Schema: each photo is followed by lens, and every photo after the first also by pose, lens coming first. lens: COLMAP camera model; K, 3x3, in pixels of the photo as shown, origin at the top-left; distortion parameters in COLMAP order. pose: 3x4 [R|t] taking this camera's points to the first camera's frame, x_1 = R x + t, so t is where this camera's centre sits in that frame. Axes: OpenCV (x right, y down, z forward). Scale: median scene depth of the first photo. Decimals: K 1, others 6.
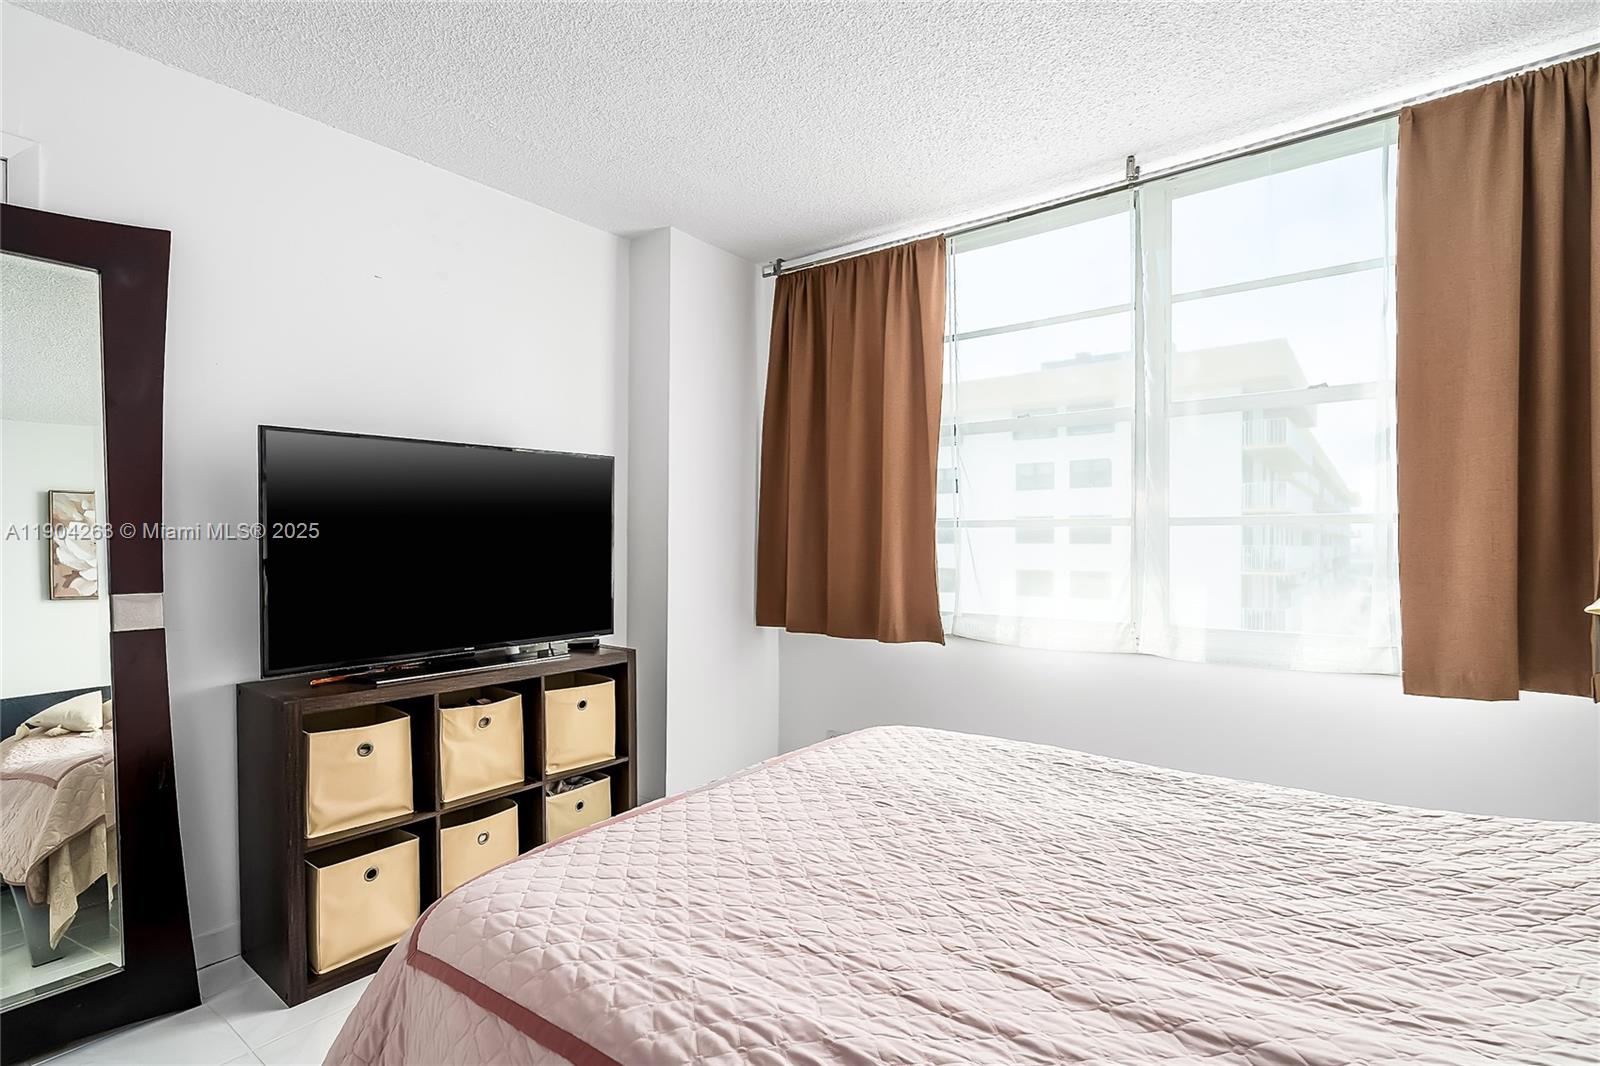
lens RADIAL K [[763.8, 0, 788.2], [0, 763.8, 547.7], [0, 0, 1]] dist [0.000942, 0.000608]
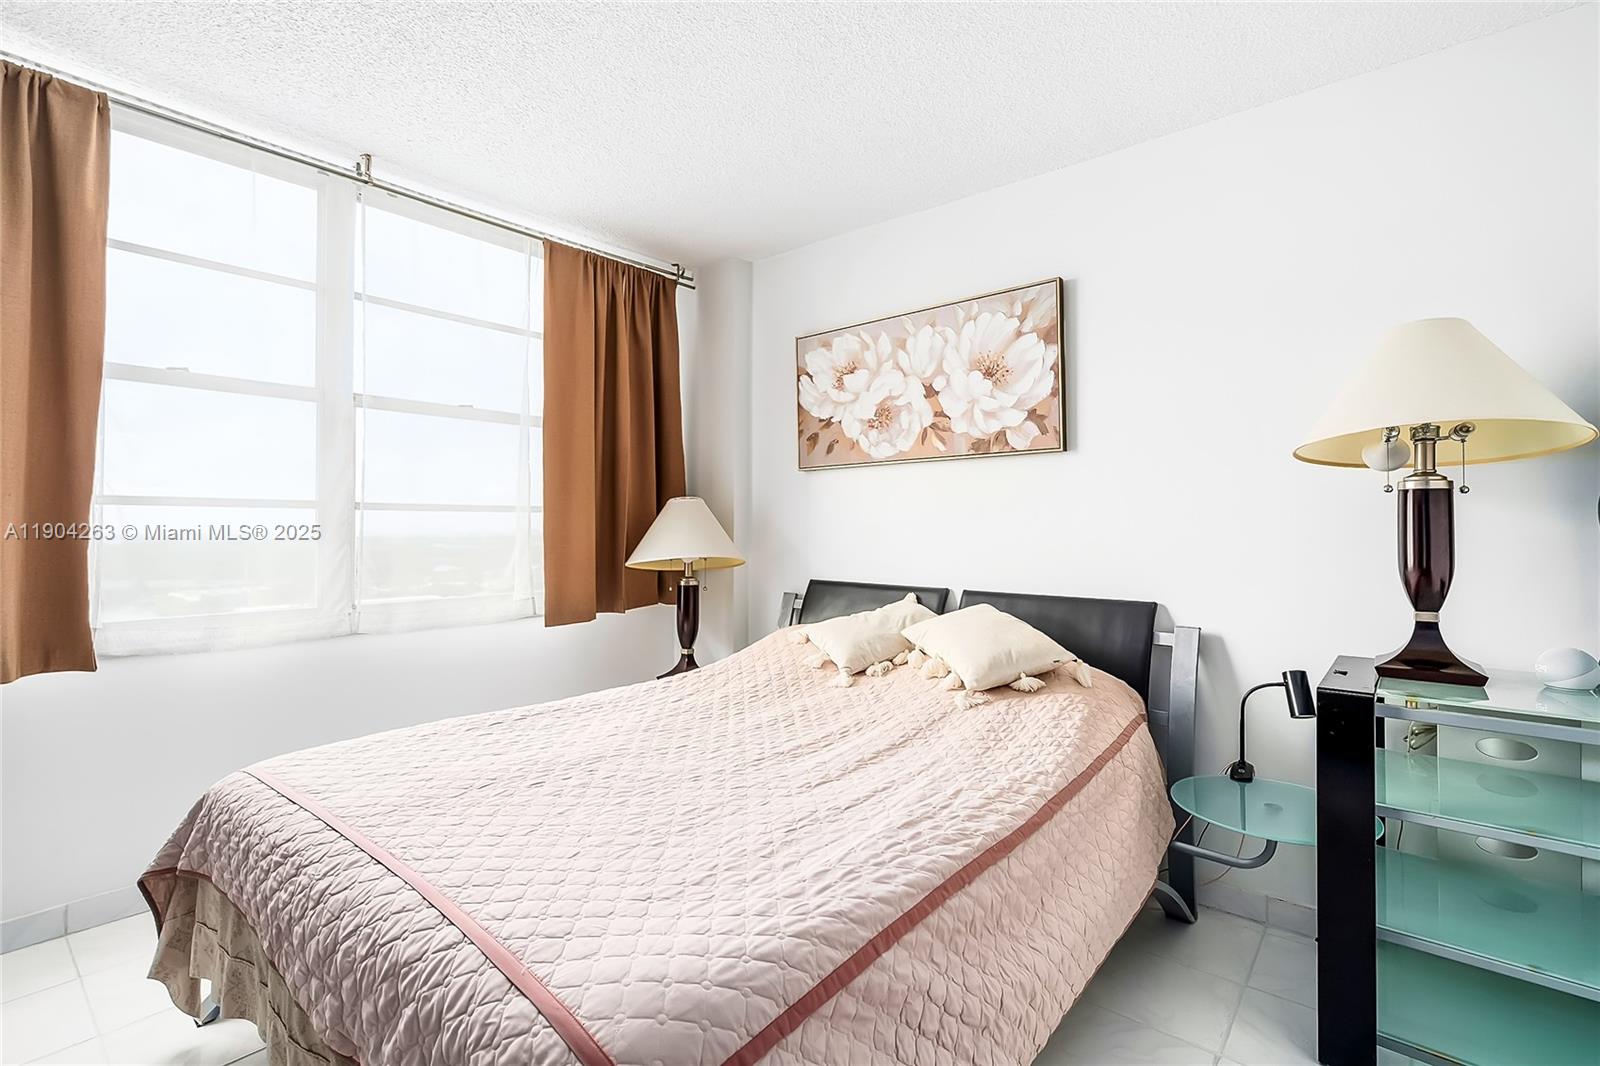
lens RADIAL K [[740.7, 0, 784.9], [0, 740.7, 512.3], [0, 0, 1]] dist [-0.002278, -0.000066]
pose [[0.054279, 0.019269, 0.998340, -0.612651], [0.006796, 0.999784, -0.019666, -0.001629], [-0.998503, 0.007852, 0.054136, 0.450643]]
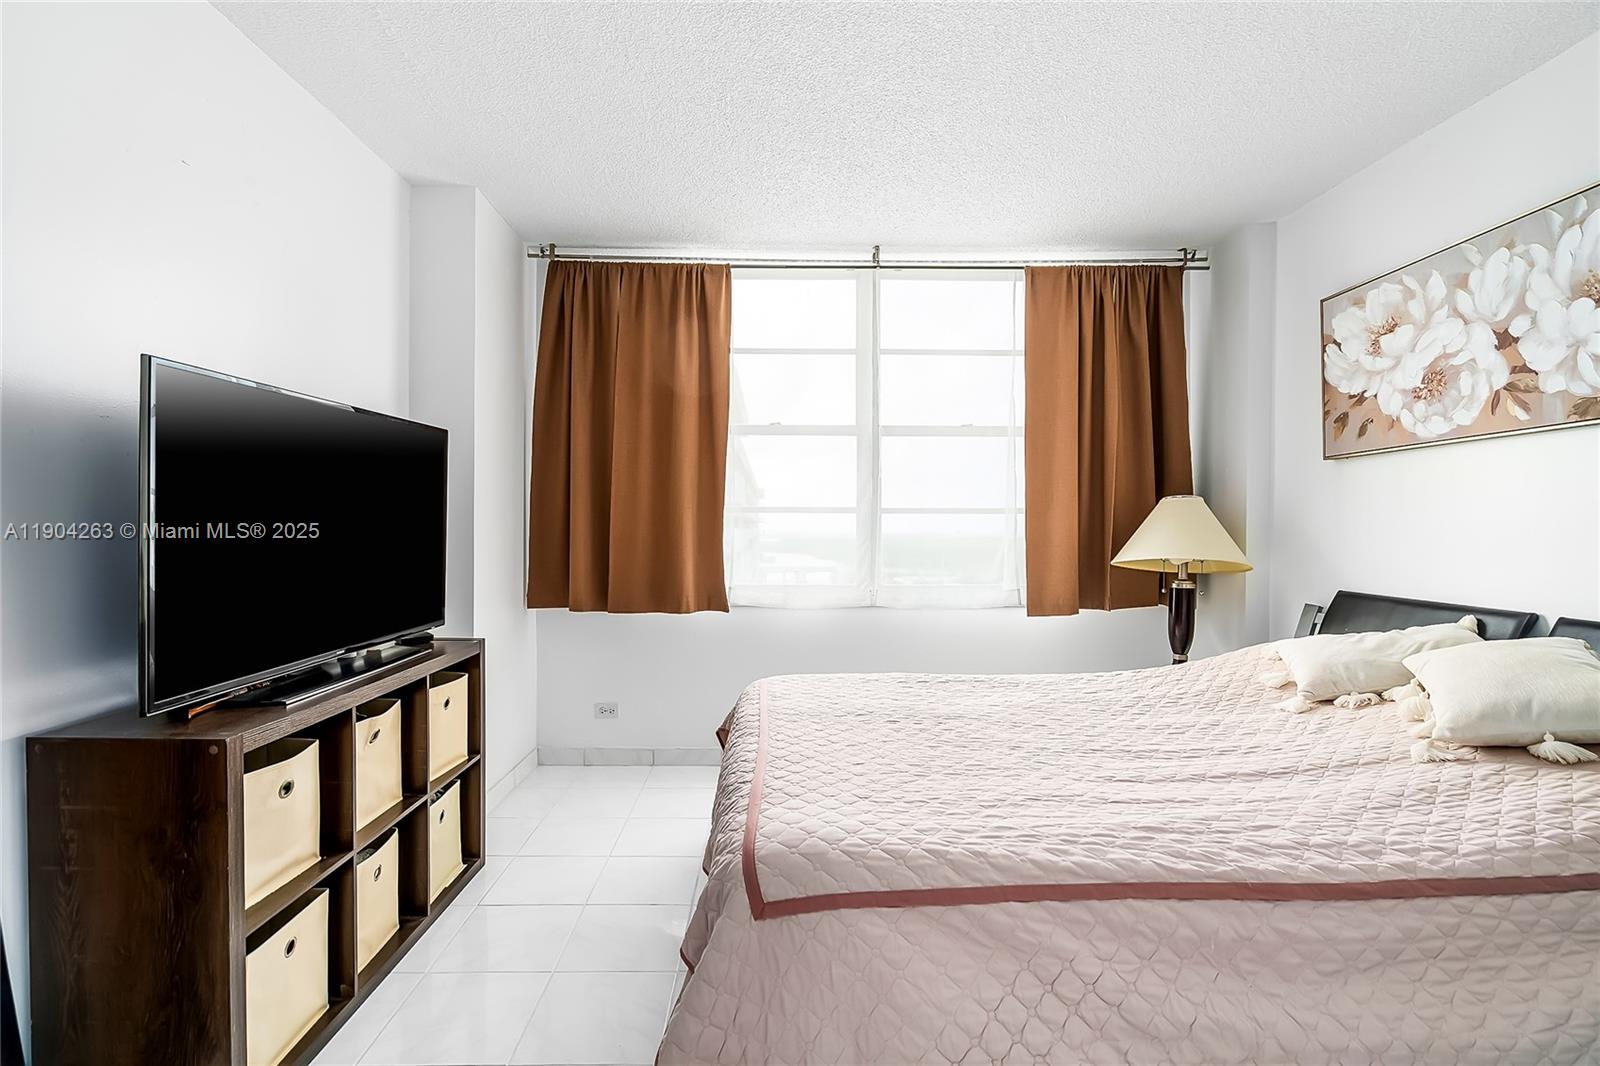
lens RADIAL K [[718.4, 0, 790.2], [0, 718.4, 531.8], [0, 0, 1]] dist [0.000953, 0.001036]
pose [[0.777285, -0.002391, 0.629144, -0.581853], [0.002245, 0.999997, 0.001027, 0.003606], [-0.629145, 0.000614, 0.777288, 0.104350]]
